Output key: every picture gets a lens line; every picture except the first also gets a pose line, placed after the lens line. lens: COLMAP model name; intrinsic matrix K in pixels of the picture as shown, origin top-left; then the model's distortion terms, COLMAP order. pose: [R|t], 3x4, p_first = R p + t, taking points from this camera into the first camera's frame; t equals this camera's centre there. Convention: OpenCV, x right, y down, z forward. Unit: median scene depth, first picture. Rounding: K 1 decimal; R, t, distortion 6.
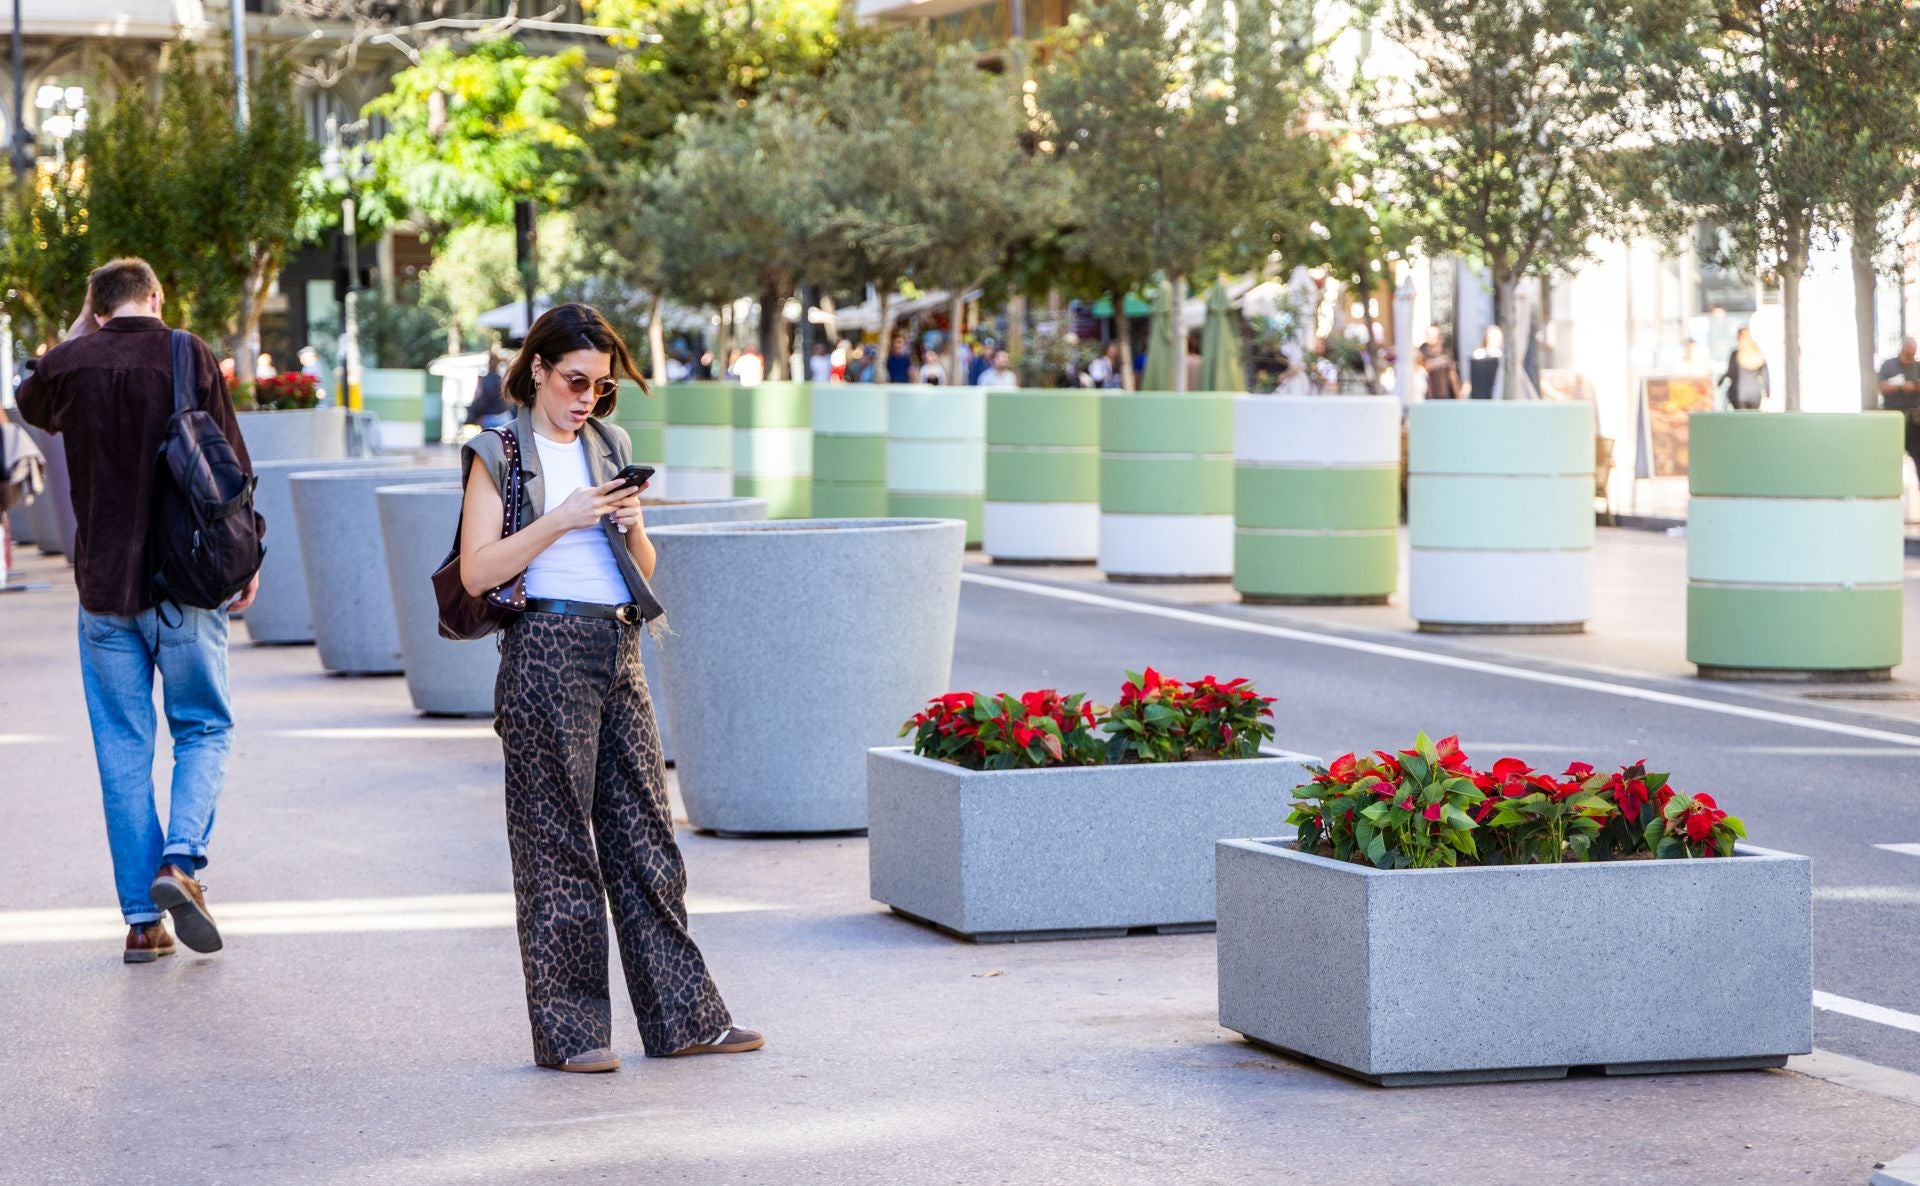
lens RADIAL K [[5287.0, 0, 960.0], [0, 5287.0, 593.0], [0, 0, 1]] dist [0.012132, 0.261227]
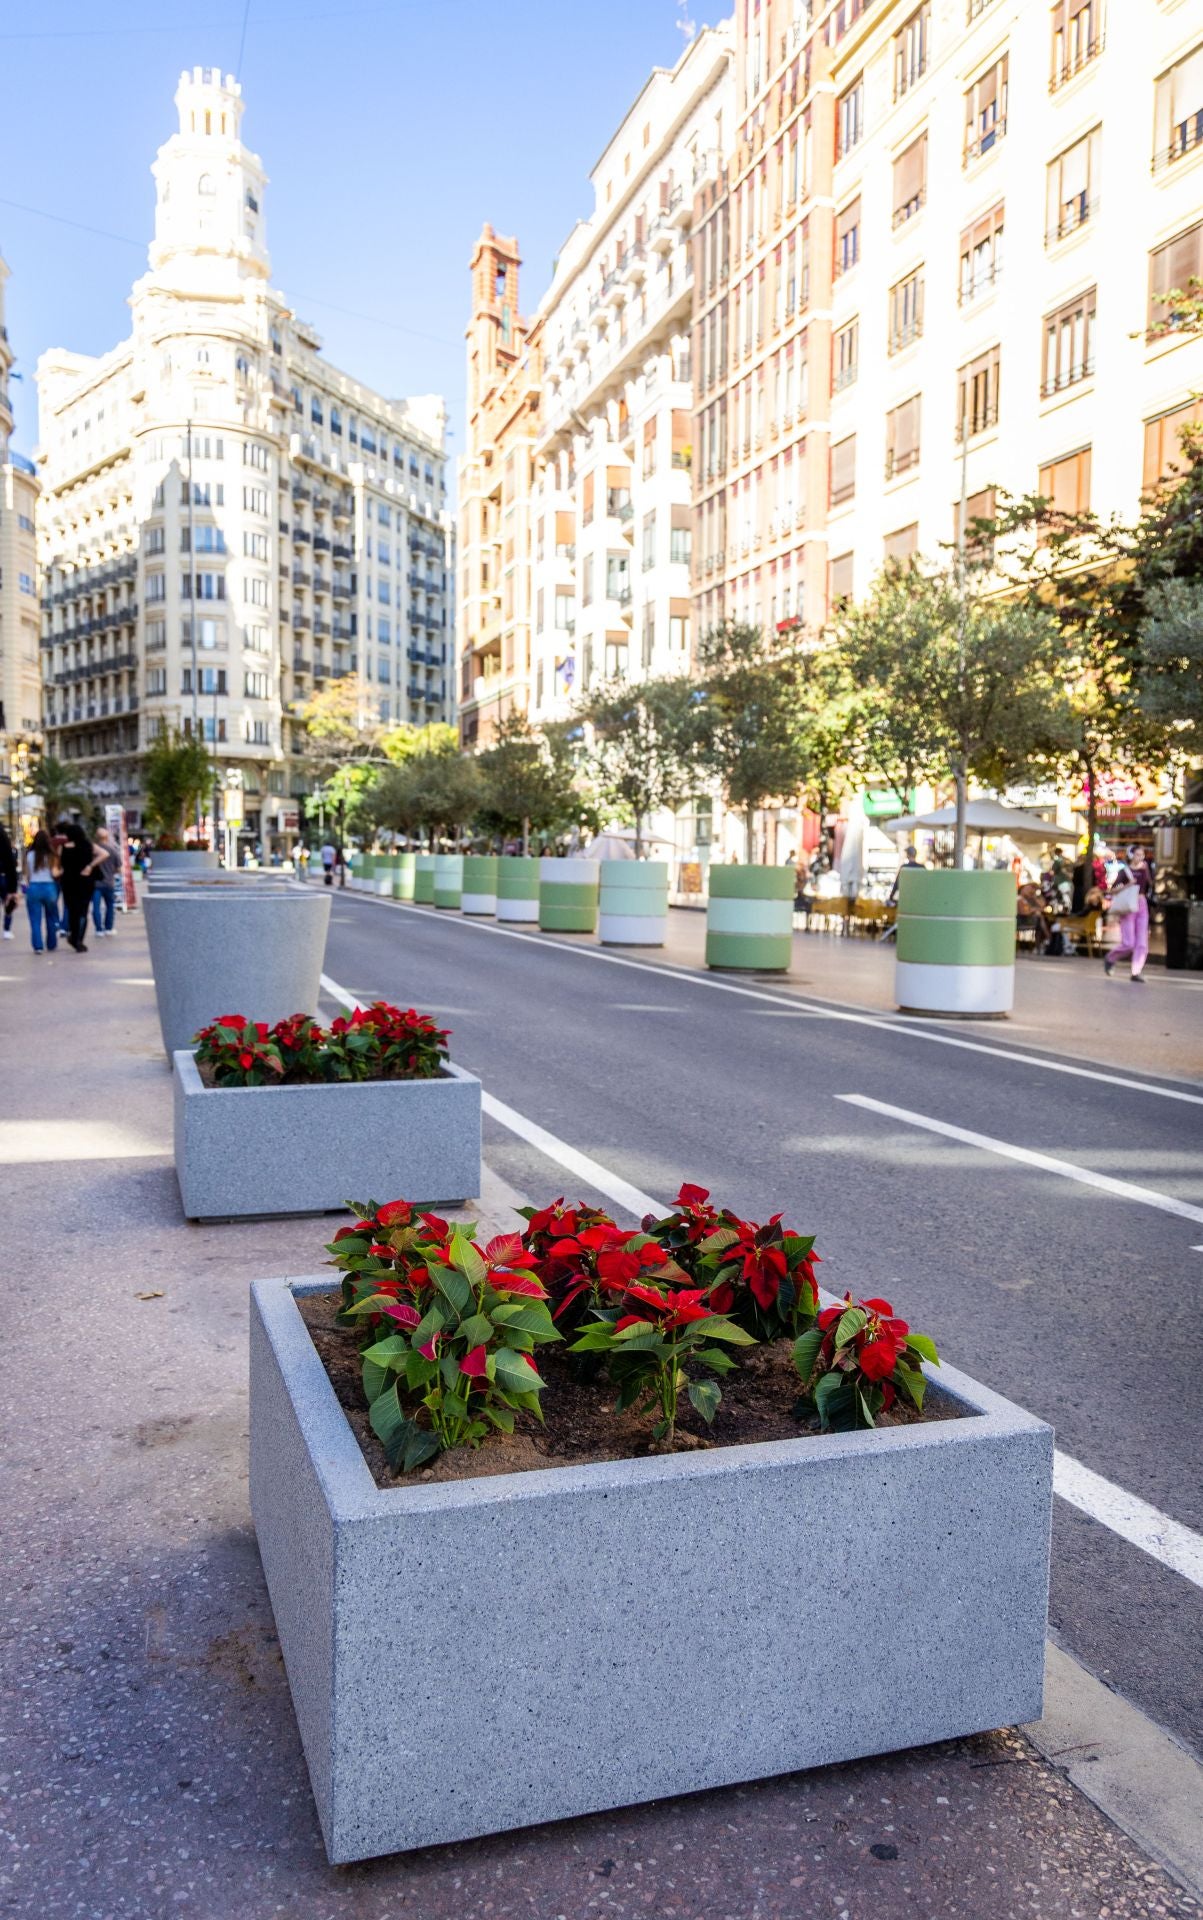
lens RADIAL K [[1379.9, 0, 570.4], [0, 1379.9, 909.5], [0, 0, 1]] dist [0.043824, -0.023508]
pose [[0.998104, 0.030103, 0.053689, 0.070493], [-0.029655, 0.999518, -0.009133, -0.008603], [-0.053938, 0.007524, 0.998516, 0.650850]]
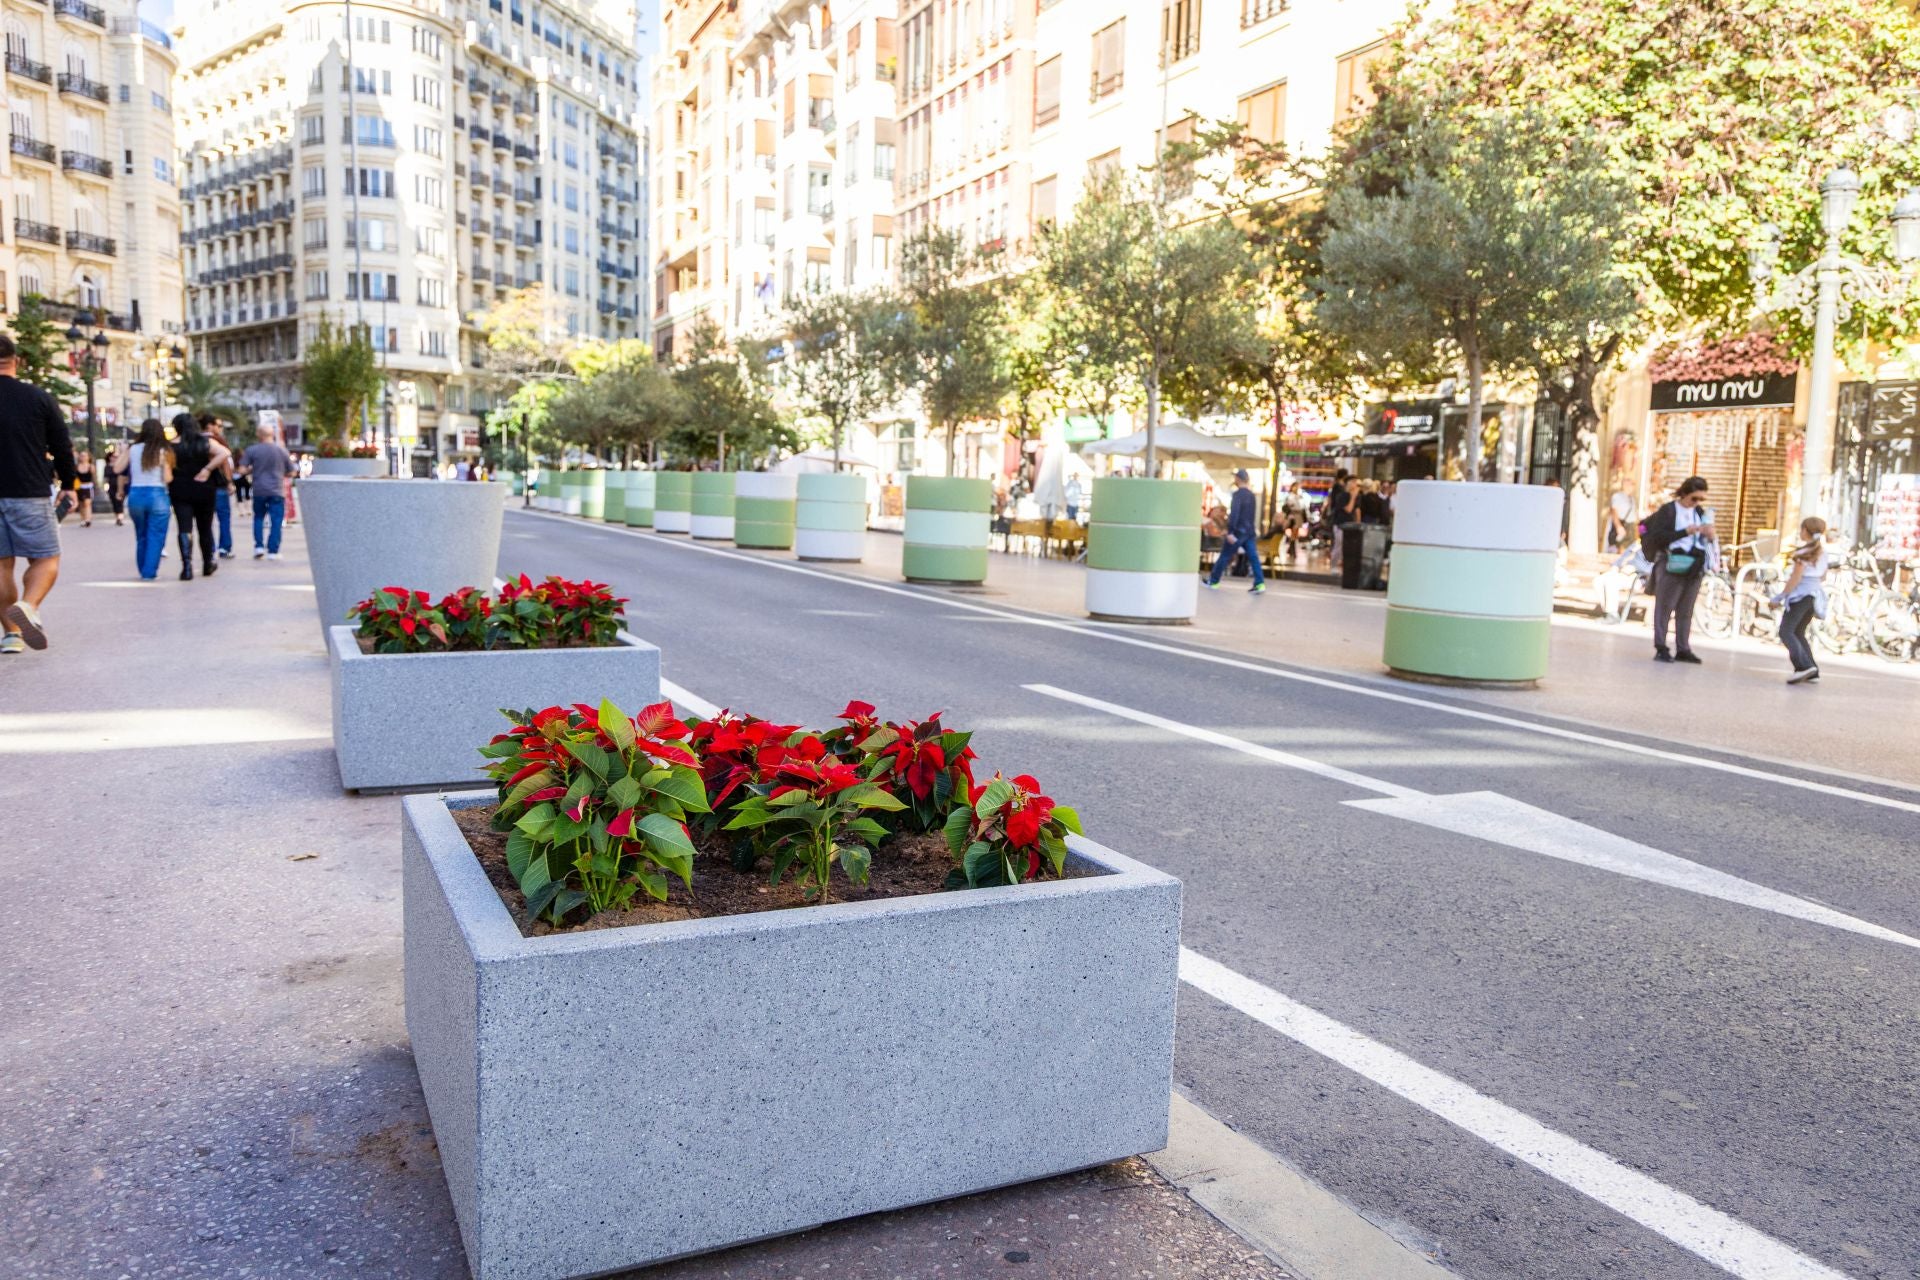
lens RADIAL K [[1396.5, 0, 979.8], [0, 1396.5, 619.3], [0, 0, 1]] dist [0.014015, 0.006514]
pose [[0.979014, 0.027544, 0.201922, 0.075303], [-0.037055, 0.998367, 0.043475, 0.006470], [-0.200395, -0.050045, 0.978436, 0.646555]]
